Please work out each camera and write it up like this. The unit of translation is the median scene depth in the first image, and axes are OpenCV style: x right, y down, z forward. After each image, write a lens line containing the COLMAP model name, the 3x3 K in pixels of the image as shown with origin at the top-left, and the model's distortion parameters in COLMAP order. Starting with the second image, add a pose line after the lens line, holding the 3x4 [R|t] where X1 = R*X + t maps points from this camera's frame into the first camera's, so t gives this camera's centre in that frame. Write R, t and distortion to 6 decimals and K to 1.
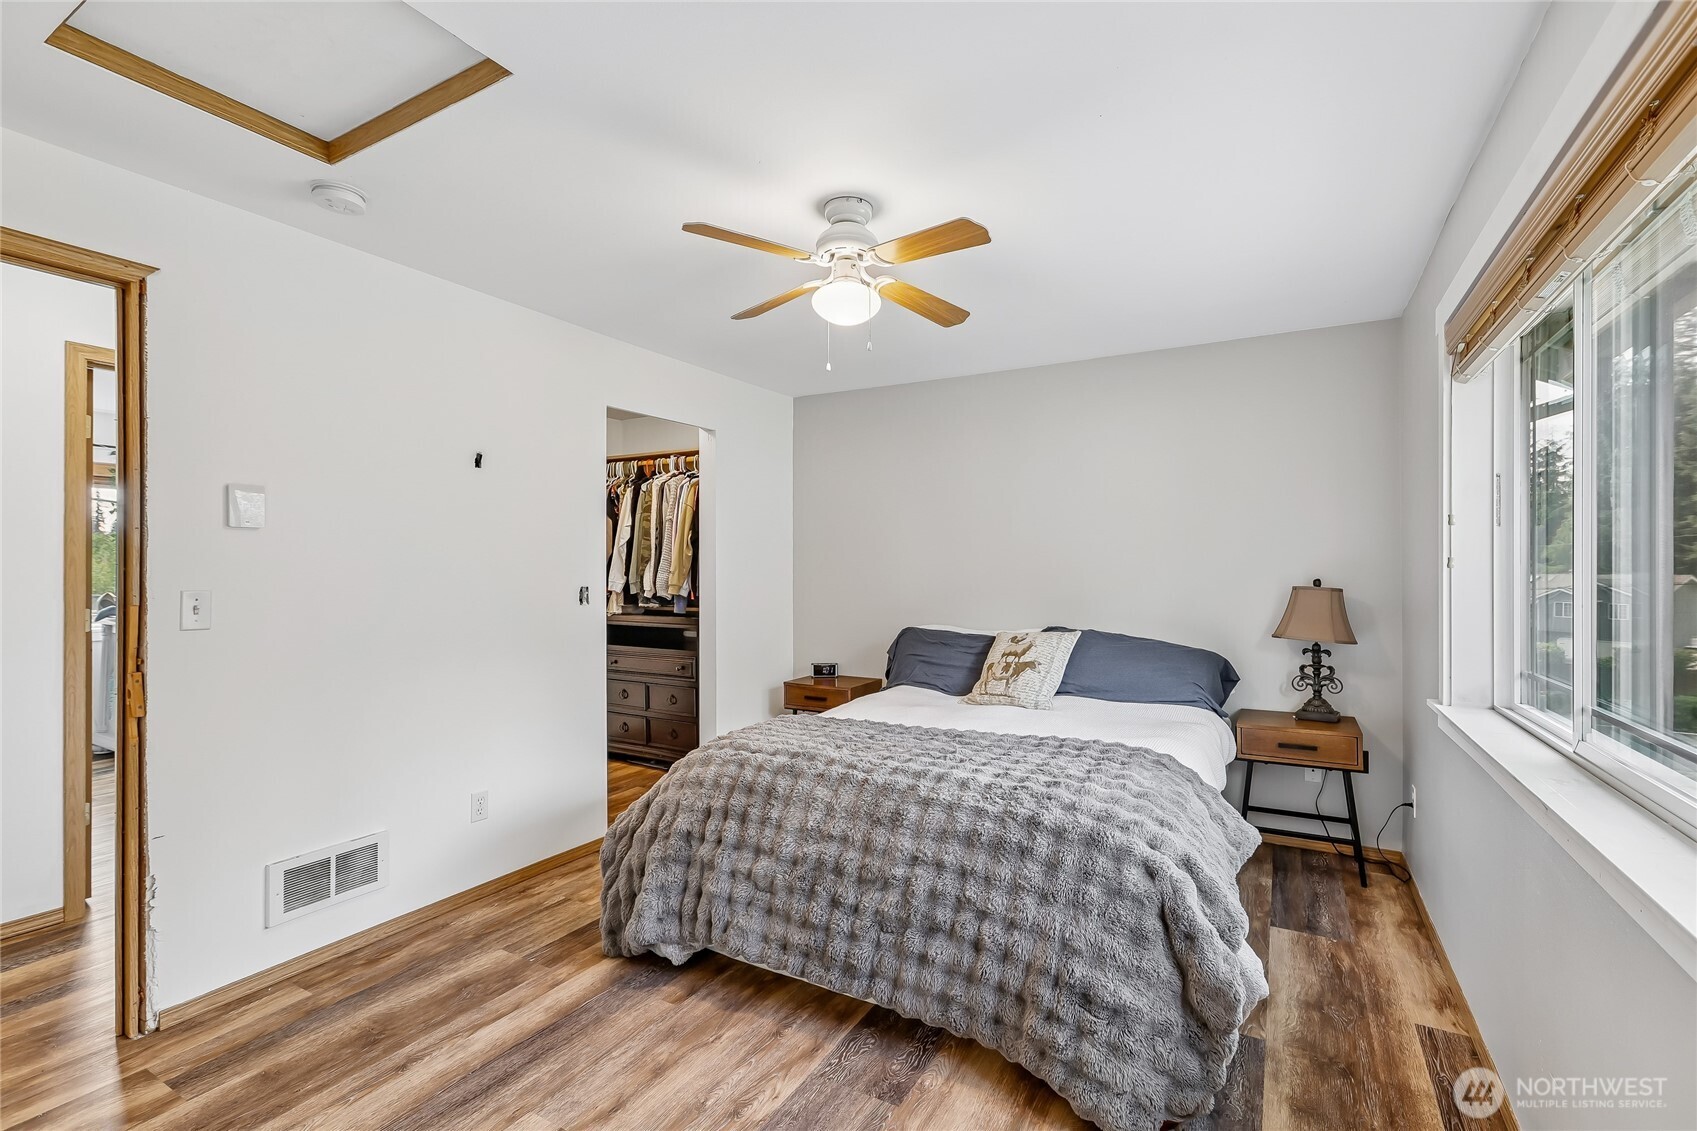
lens RADIAL K [[747.5, 0, 857.1], [0, 747.5, 567.4], [0, 0, 1]] dist [0.001483, 0.000176]
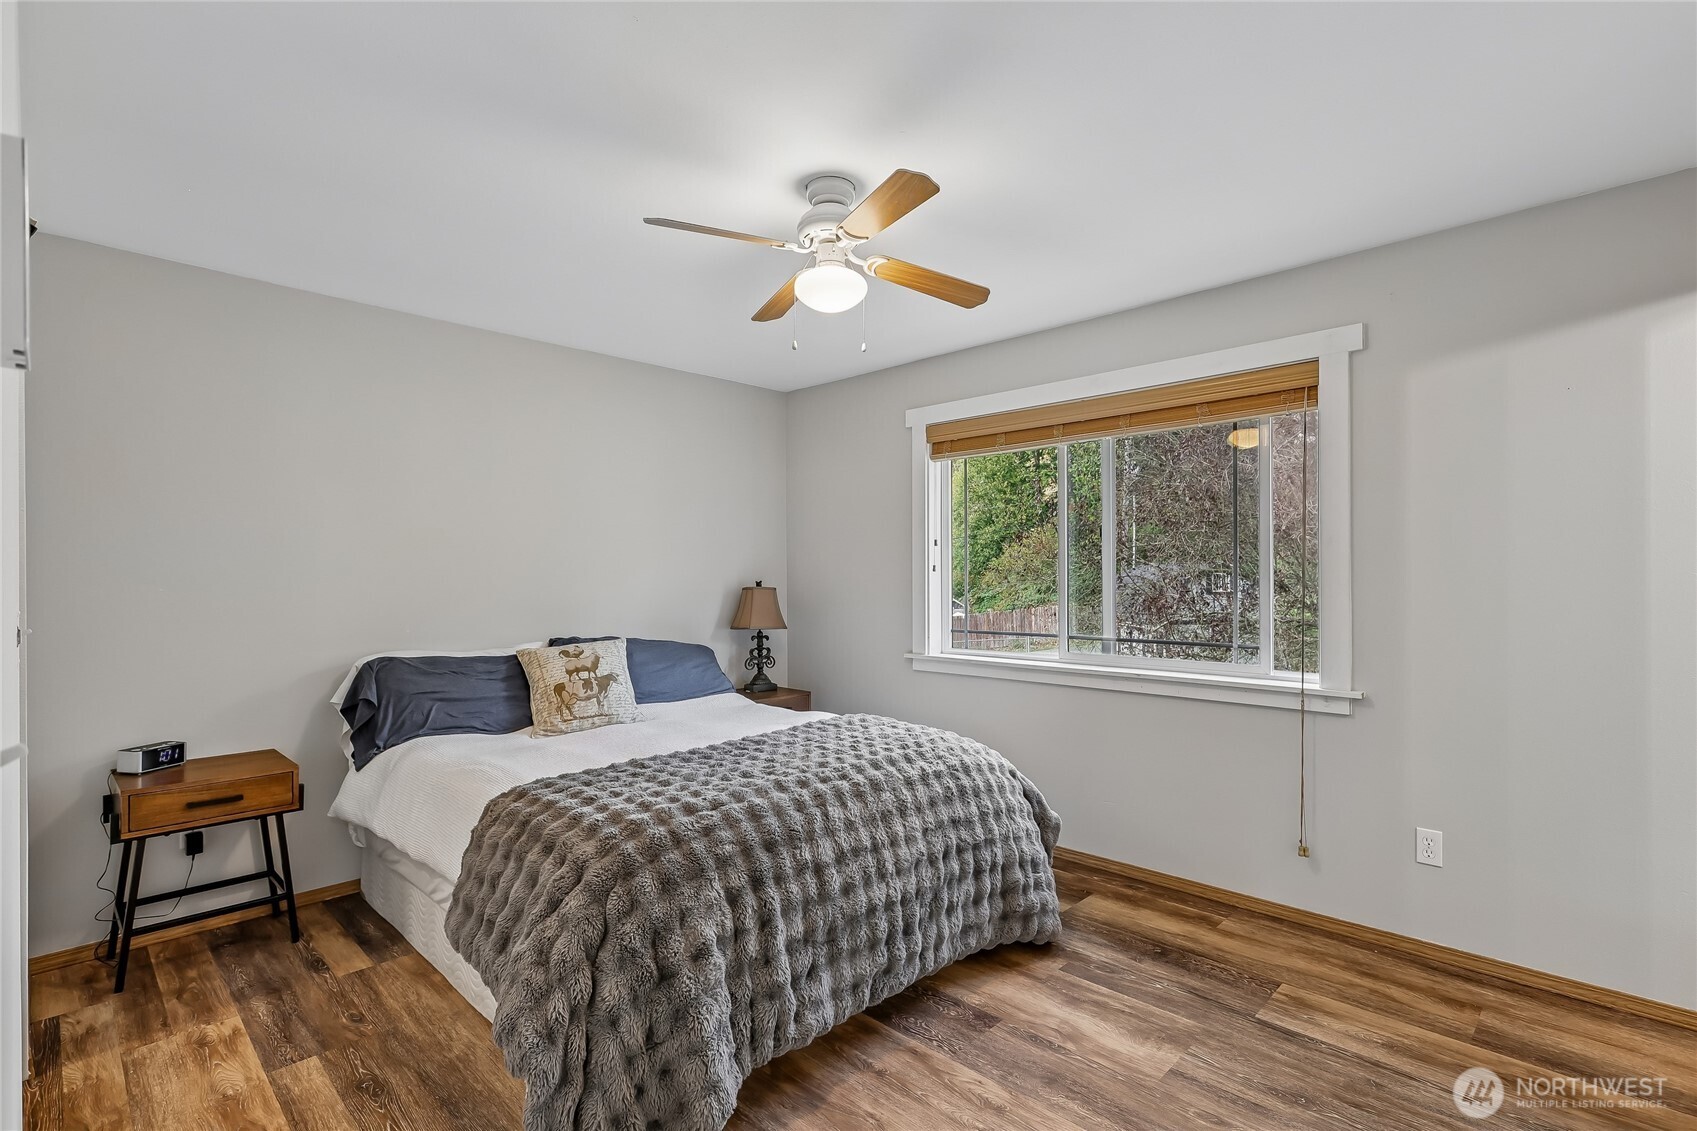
lens RADIAL K [[802.9, 0, 853.1], [0, 802.9, 578.4], [0, 0, 1]] dist [-0.001084, -0.000185]
pose [[0.249436, -0.002252, 0.968389, -0.683889], [0.002464, 0.999996, 0.001691, 0.009286], [-0.968388, 0.001965, 0.249441, 0.503225]]
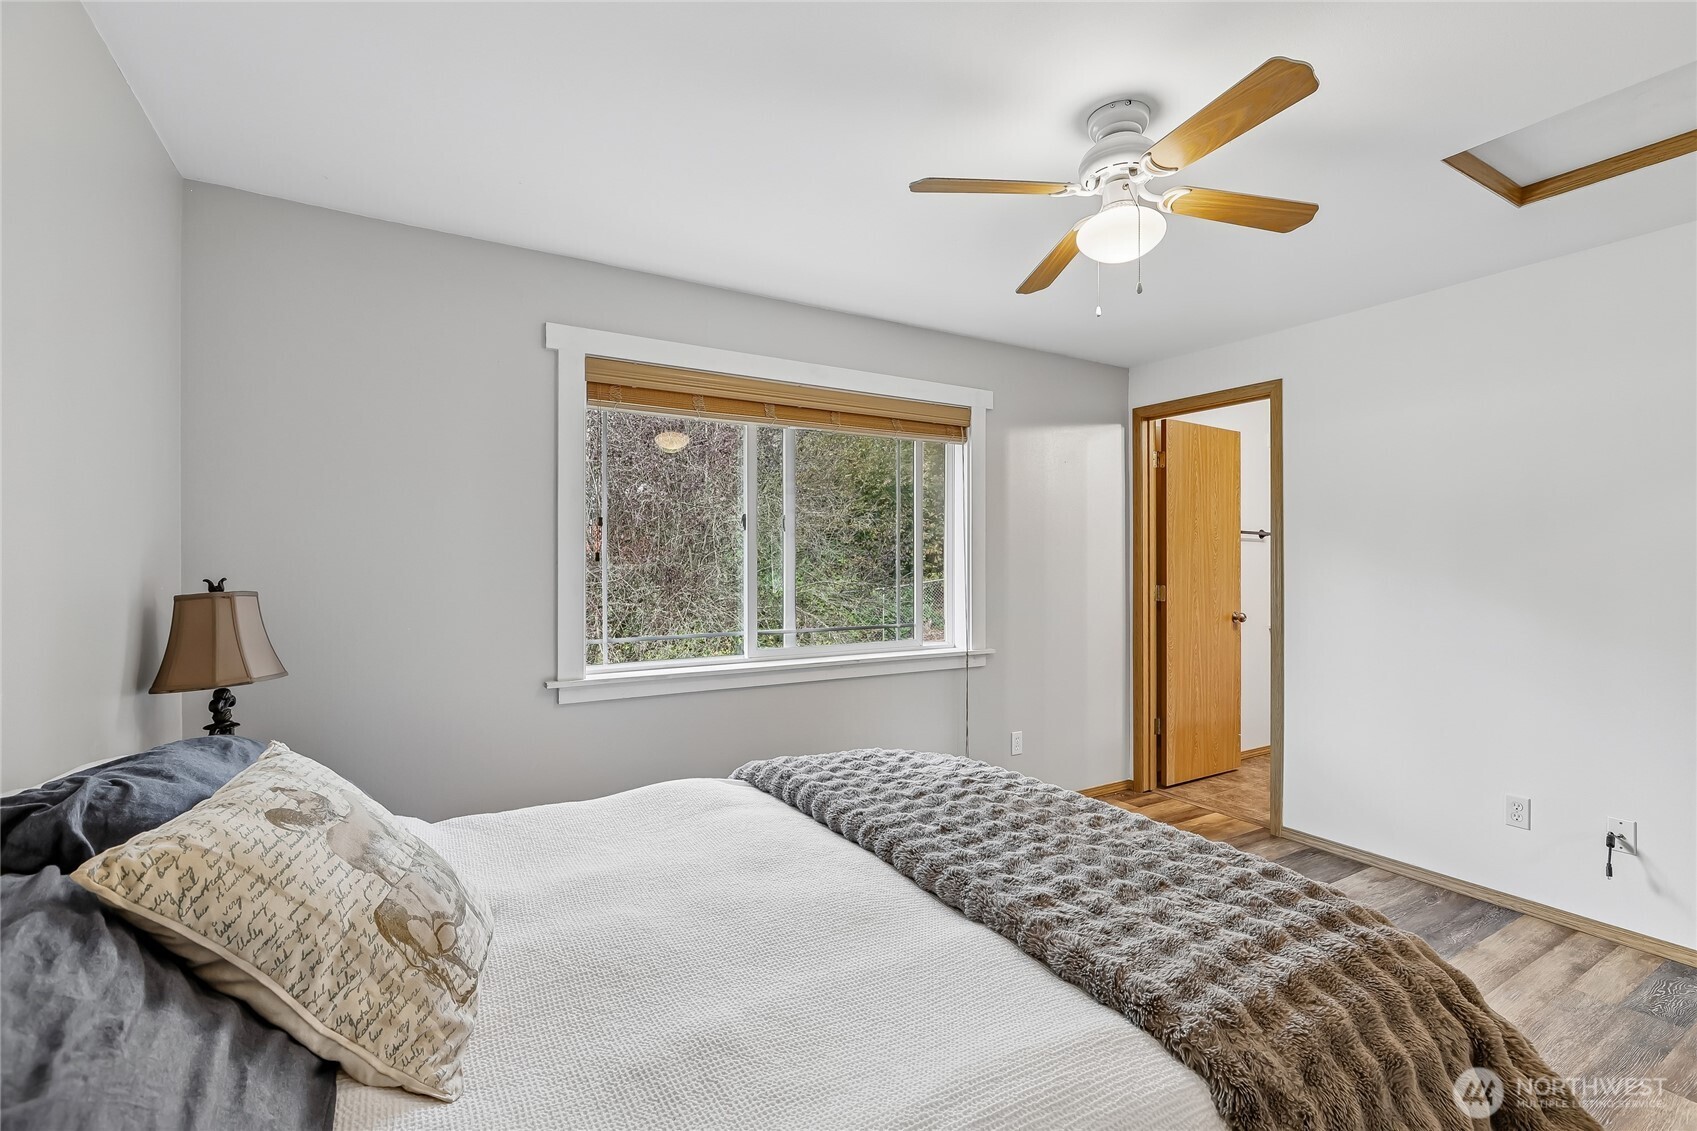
lens RADIAL K [[757.3, 0, 859.1], [0, 757.3, 564.6], [0, 0, 1]] dist [0.001844, 0.000364]
pose [[-0.876072, -0.000315, 0.482181, -0.112065], [0.000180, 1.000000, 0.000981, 0.003991], [-0.482181, 0.000946, -0.876071, 1.287316]]
